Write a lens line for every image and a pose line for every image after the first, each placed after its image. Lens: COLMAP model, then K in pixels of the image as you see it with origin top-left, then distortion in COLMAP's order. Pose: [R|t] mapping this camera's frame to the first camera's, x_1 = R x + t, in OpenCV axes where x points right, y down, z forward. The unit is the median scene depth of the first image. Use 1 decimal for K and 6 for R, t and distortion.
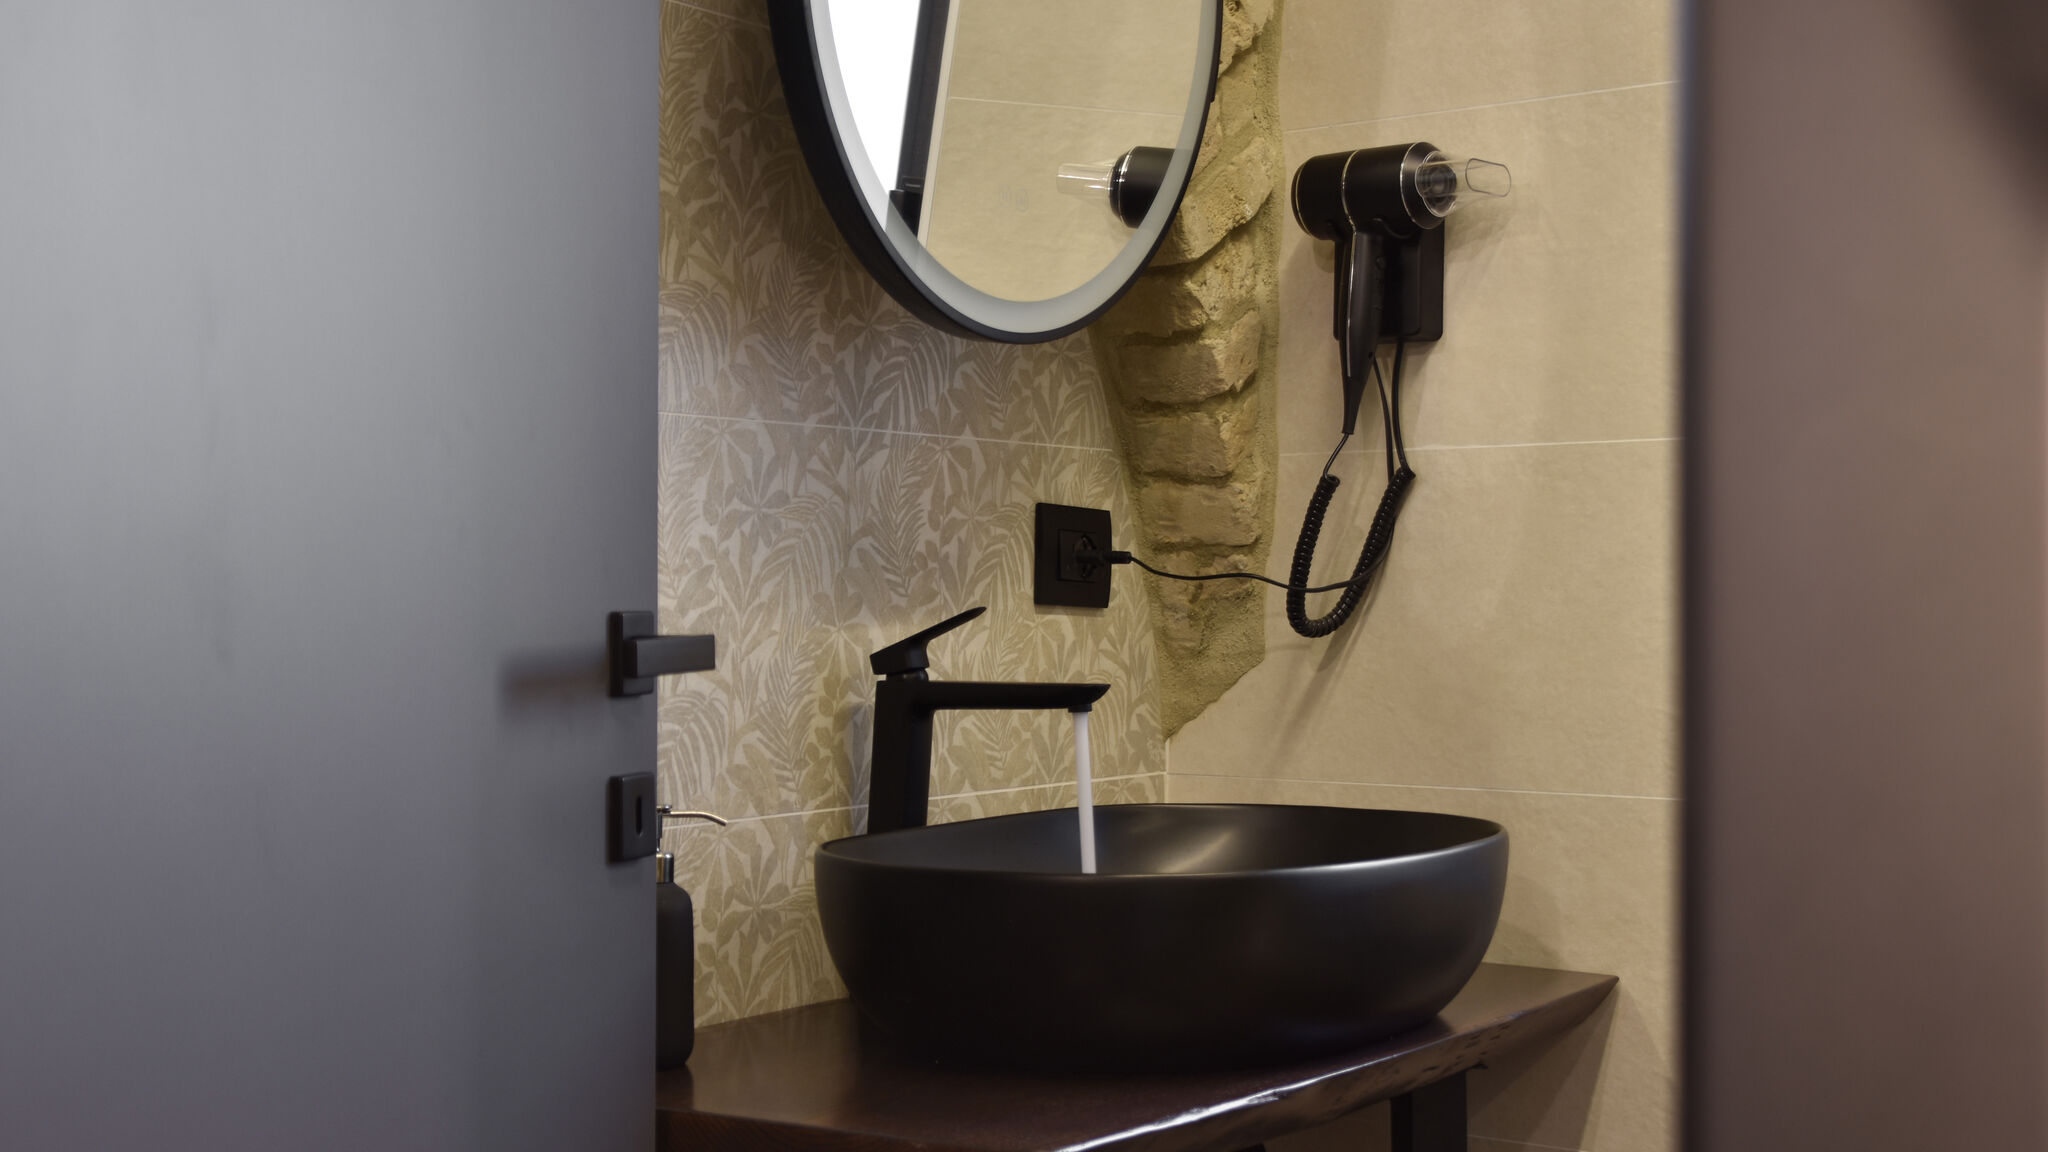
lens RADIAL K [[2770.8, 0, 1022.0], [0, 2770.8, 564.1], [0, 0, 1]] dist [-0.025888, 0.000000]
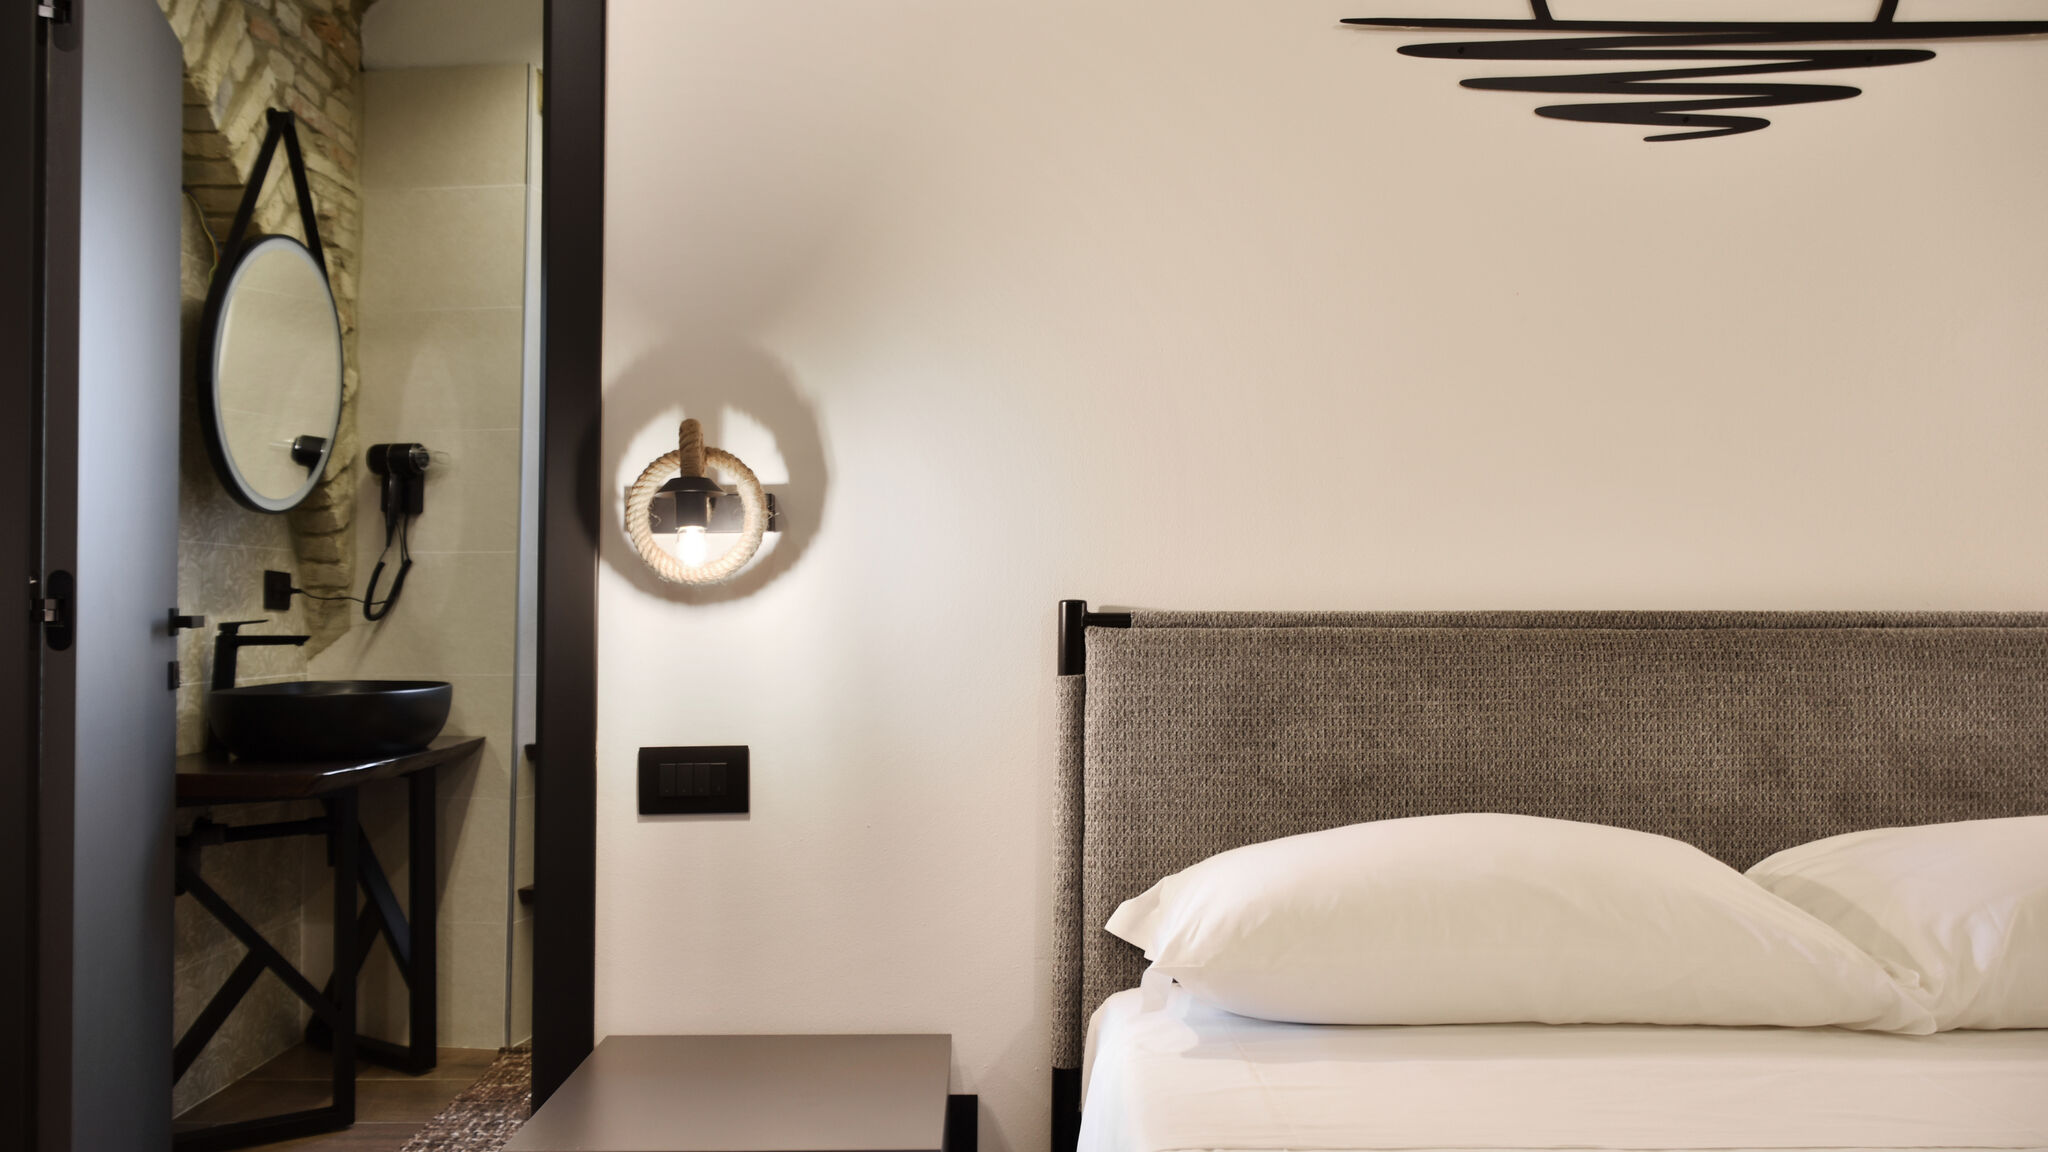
lens RADIAL K [[1656.8, 0, 1022.9], [0, 1656.8, 563.4], [0, 0, 1]] dist [-0.058063, -0.005199]
pose [[0.854203, 0.015646, 0.519705, -0.189035], [-0.005827, 0.999772, -0.020520, -0.000678], [-0.519908, 0.014500, 0.854099, -0.715363]]
